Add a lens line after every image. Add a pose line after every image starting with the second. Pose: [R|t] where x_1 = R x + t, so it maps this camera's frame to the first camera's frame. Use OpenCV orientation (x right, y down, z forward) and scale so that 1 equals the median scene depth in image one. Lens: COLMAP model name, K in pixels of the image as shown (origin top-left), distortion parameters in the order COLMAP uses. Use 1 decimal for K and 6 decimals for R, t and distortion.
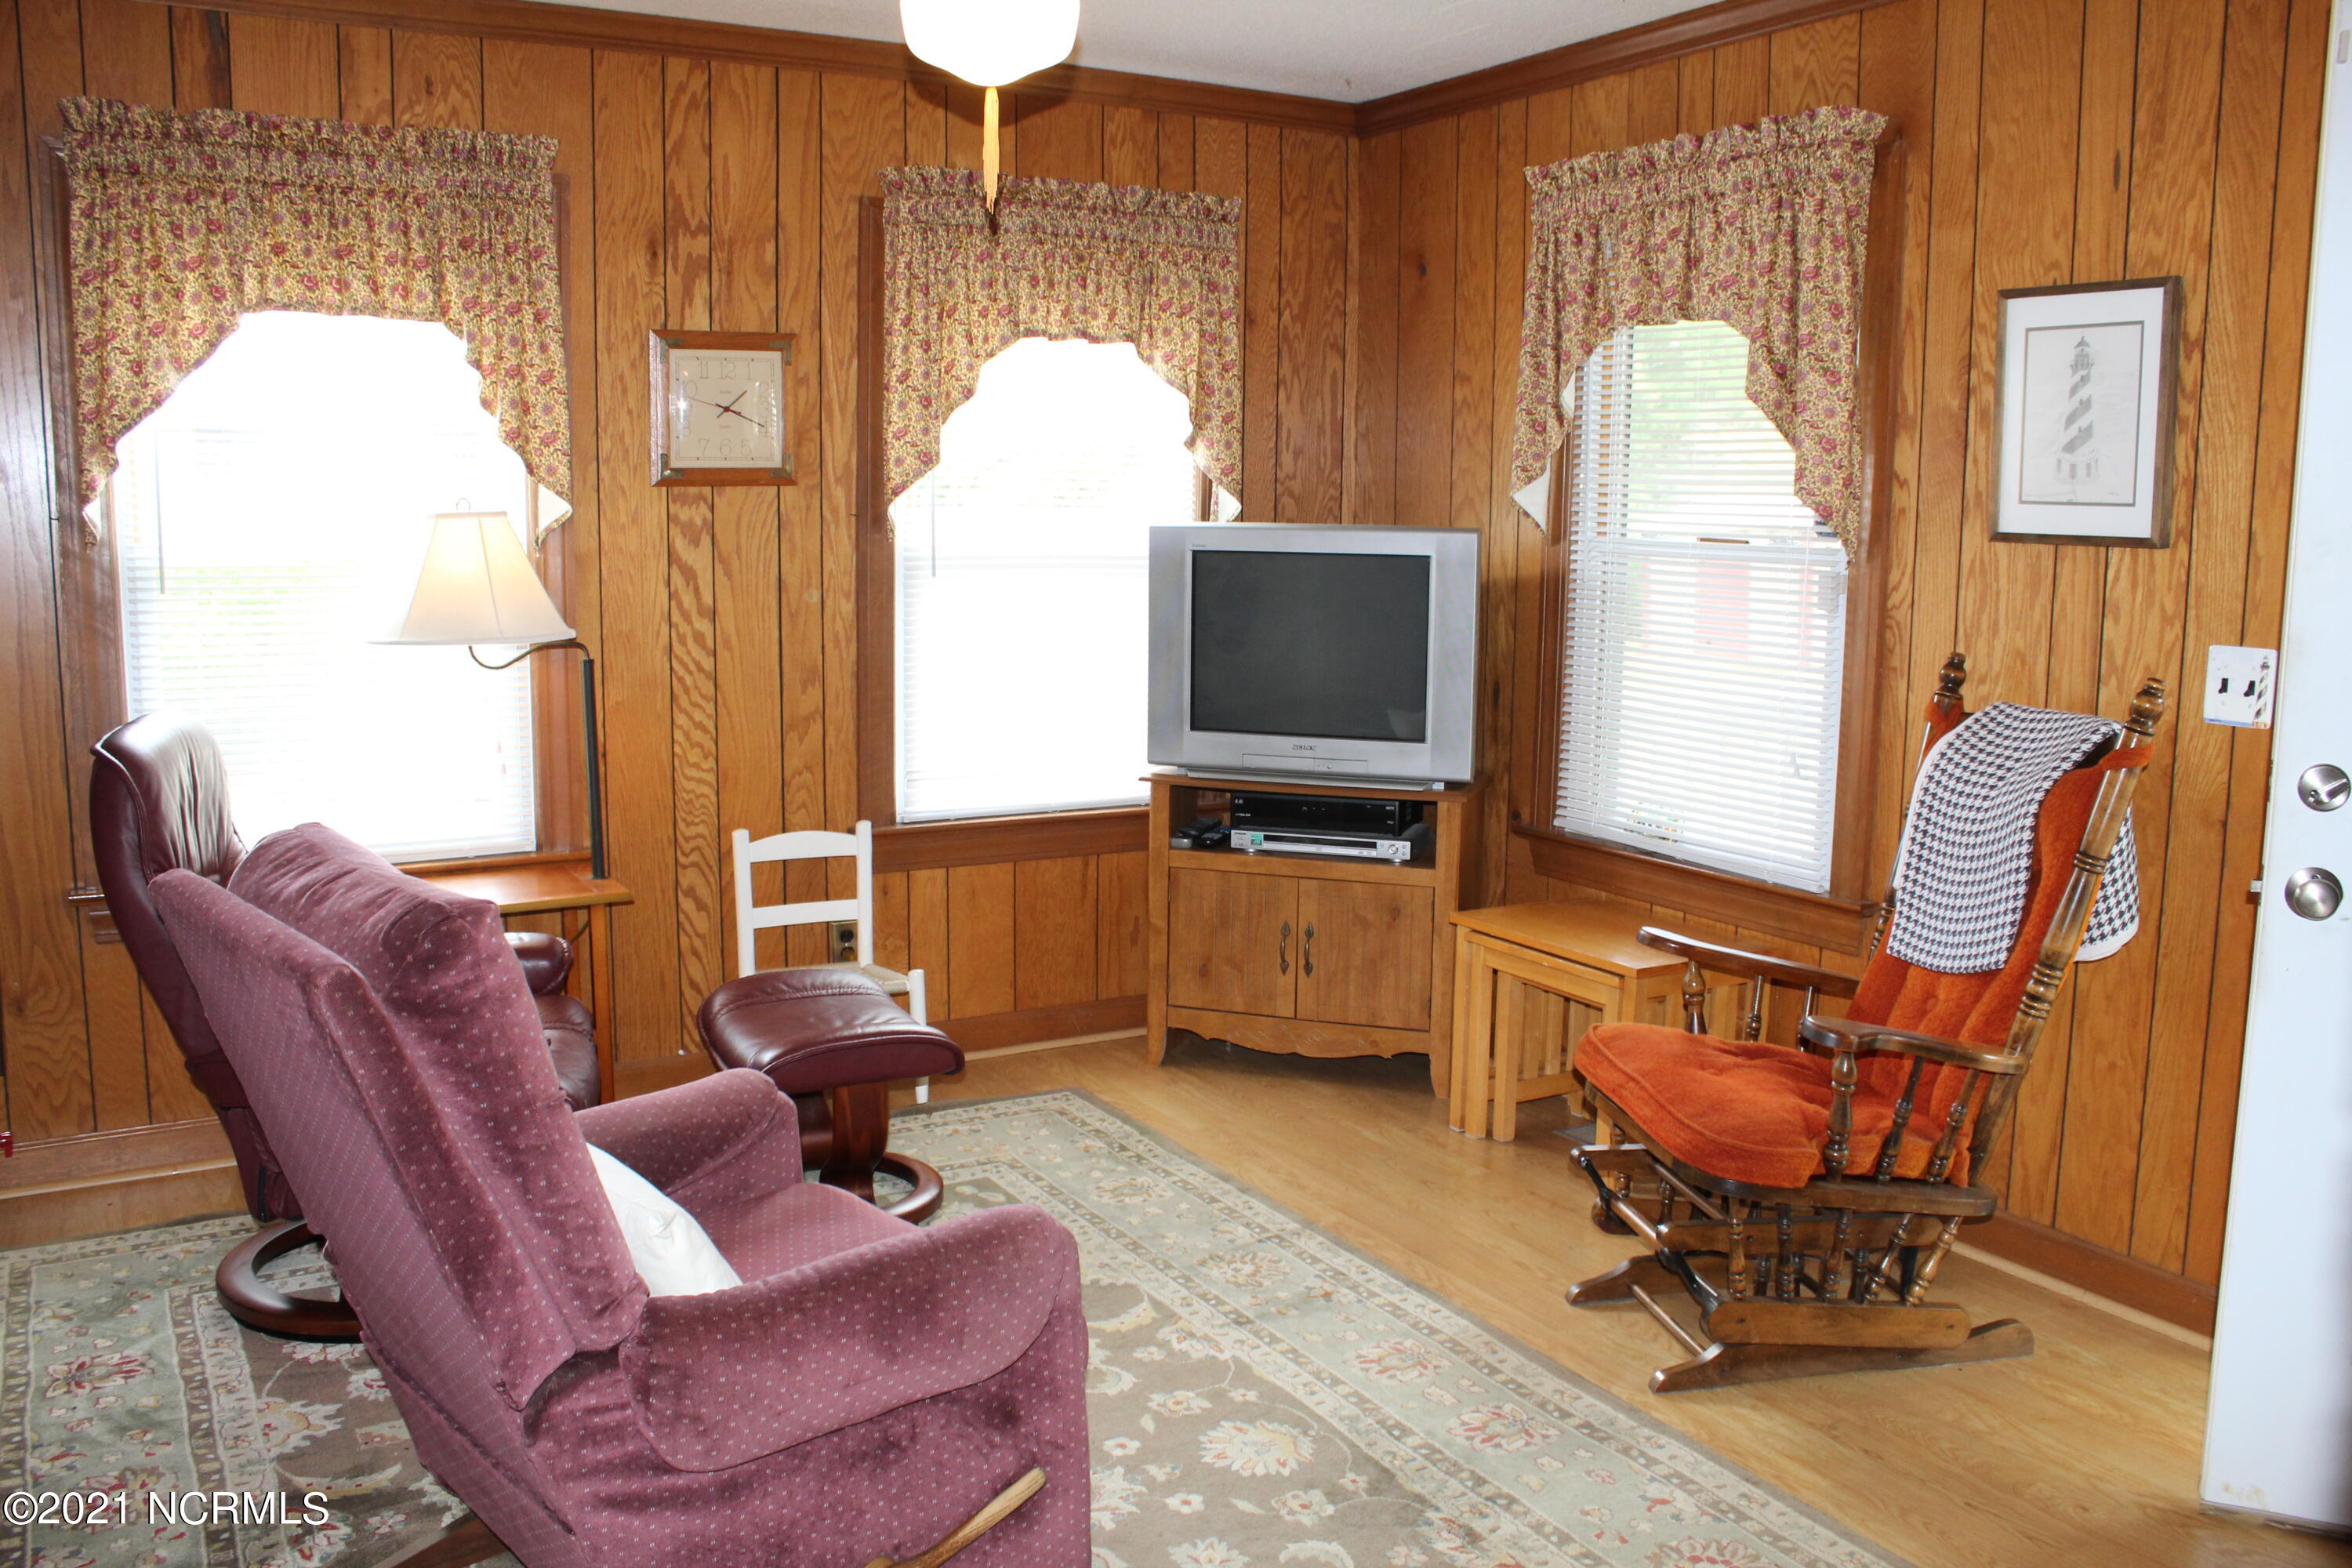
lens RADIAL K [[1977.1, 0, 1176.0], [0, 1977.1, 784.0], [0, 0, 1]] dist [-0.000519, -0.079289]
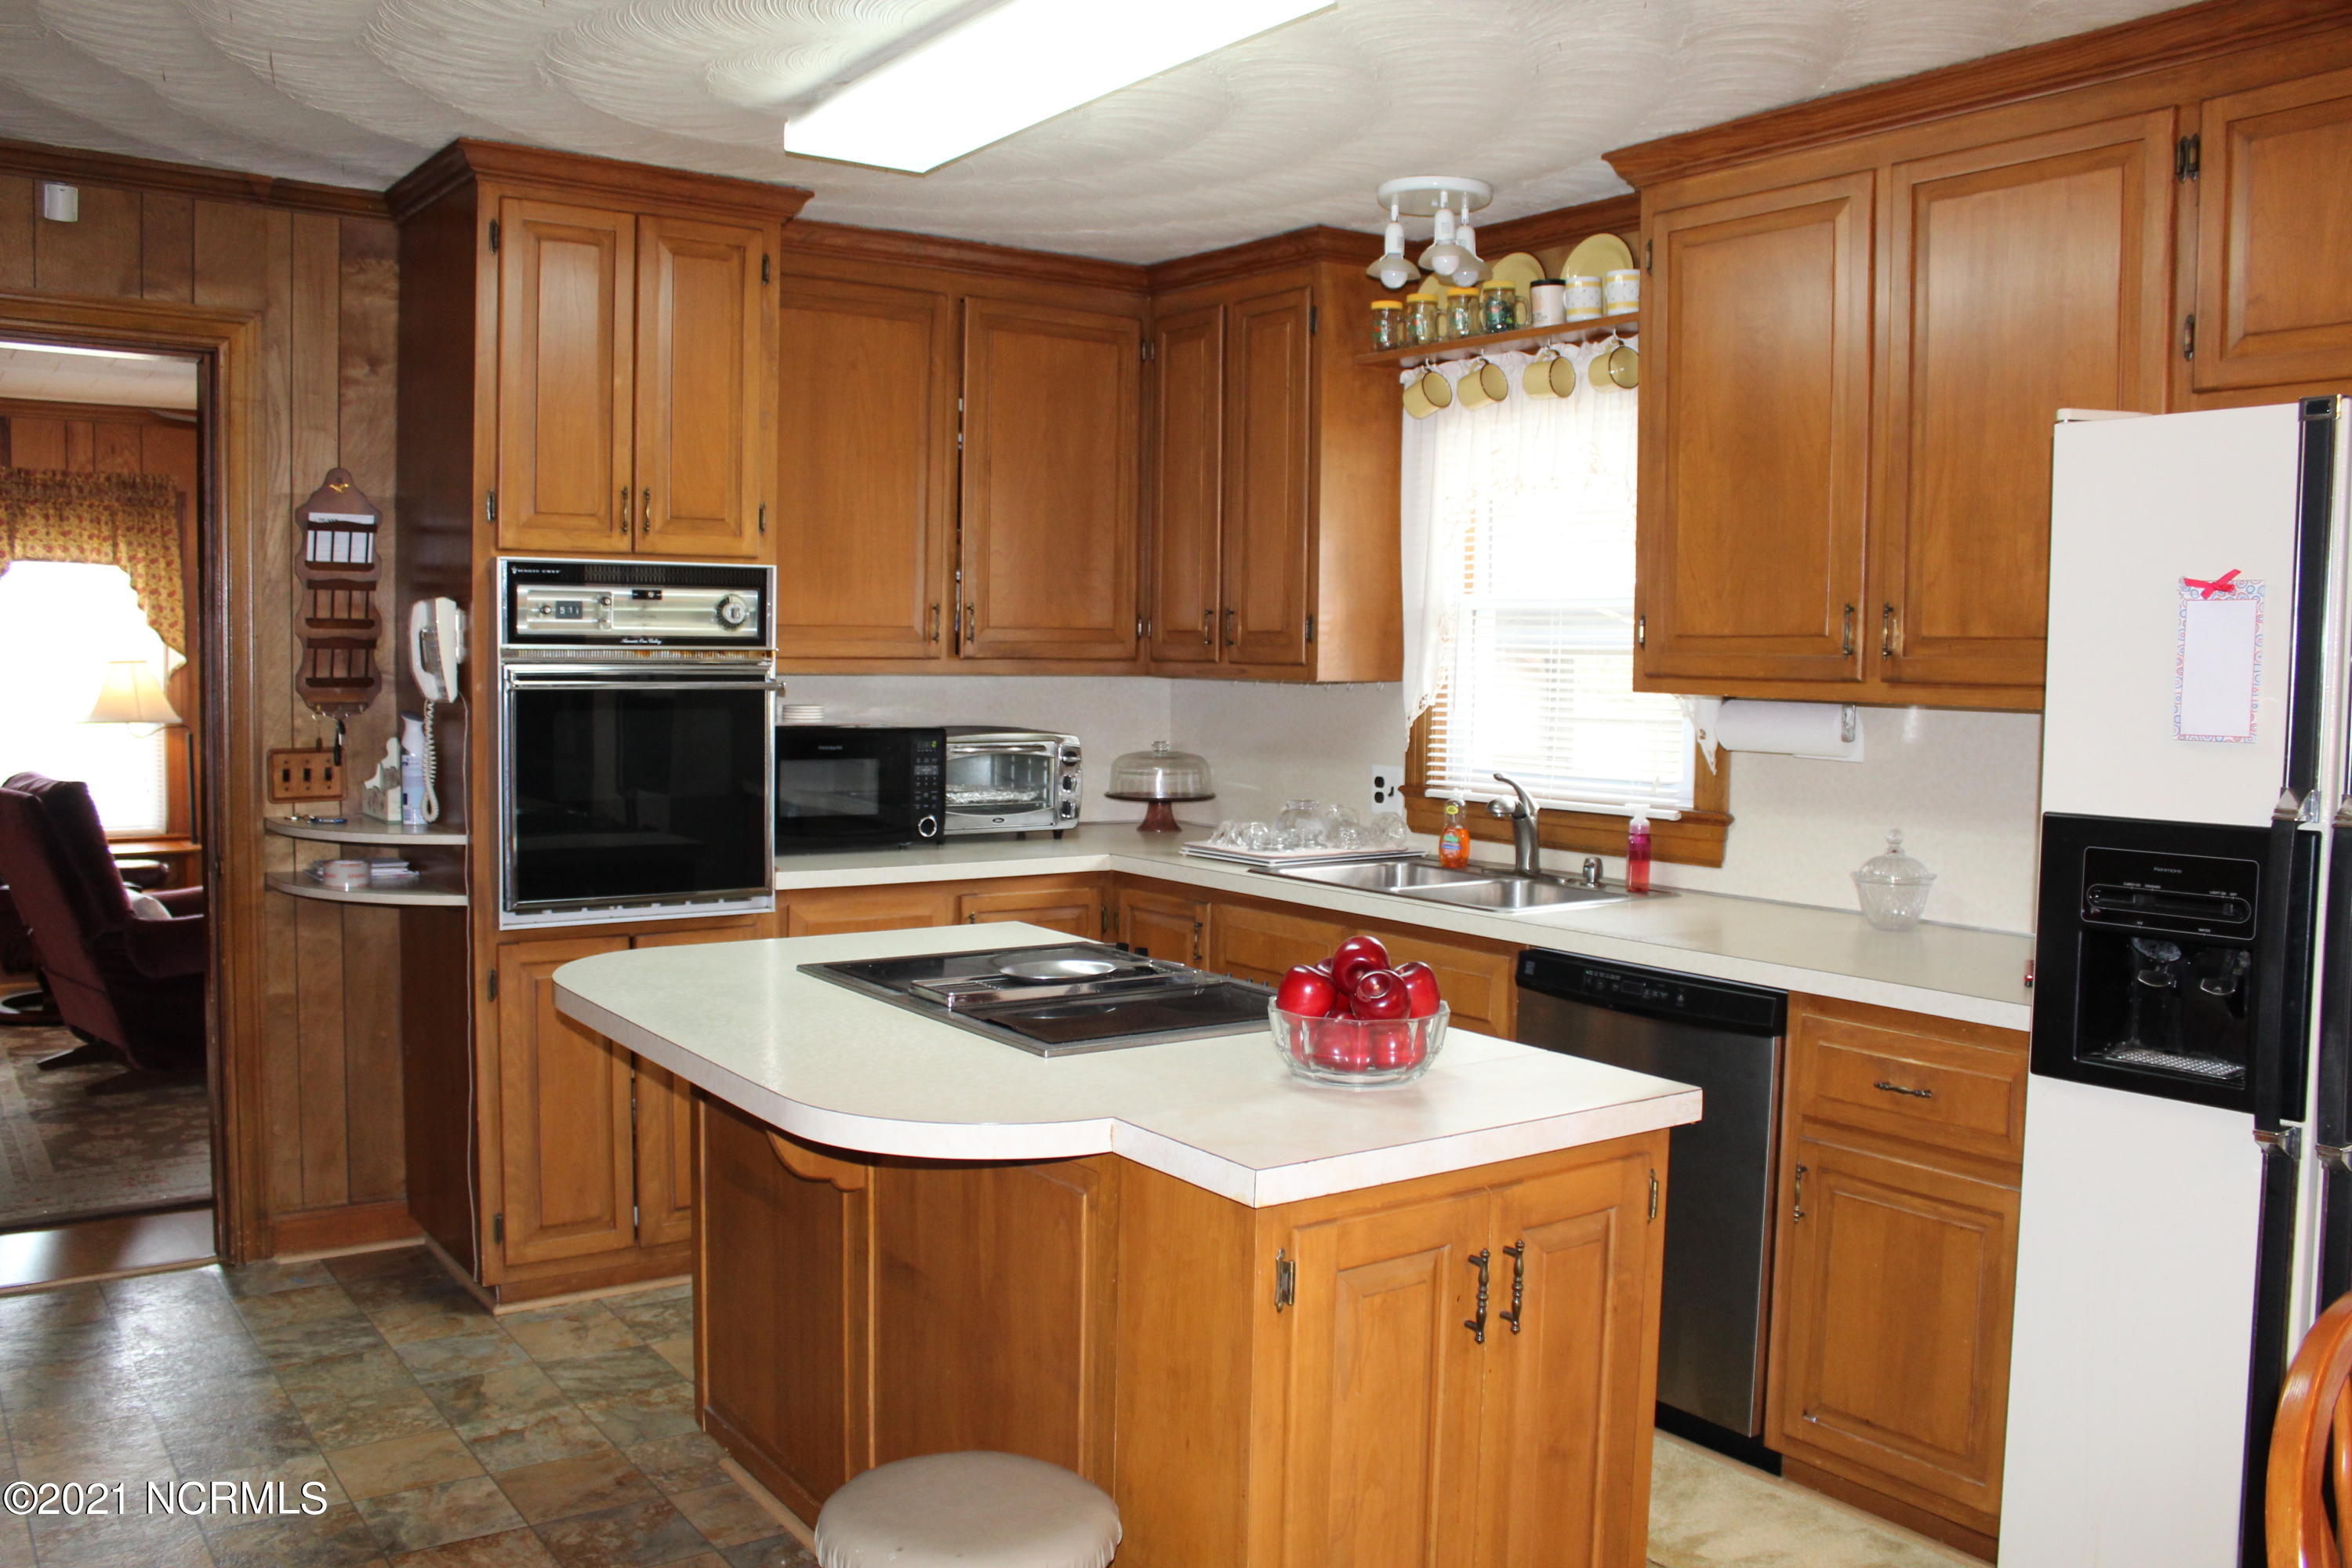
lens RADIAL K [[1977.1, 0, 1176.0], [0, 1977.1, 784.0], [0, 0, 1]] dist [-0.000519, -0.079289]
pose [[0.995408, -0.000865, 0.095720, 0.505369], [0.007602, 0.997516, -0.070035, 0.132536], [-0.095422, 0.070441, 0.992941, -1.060444]]
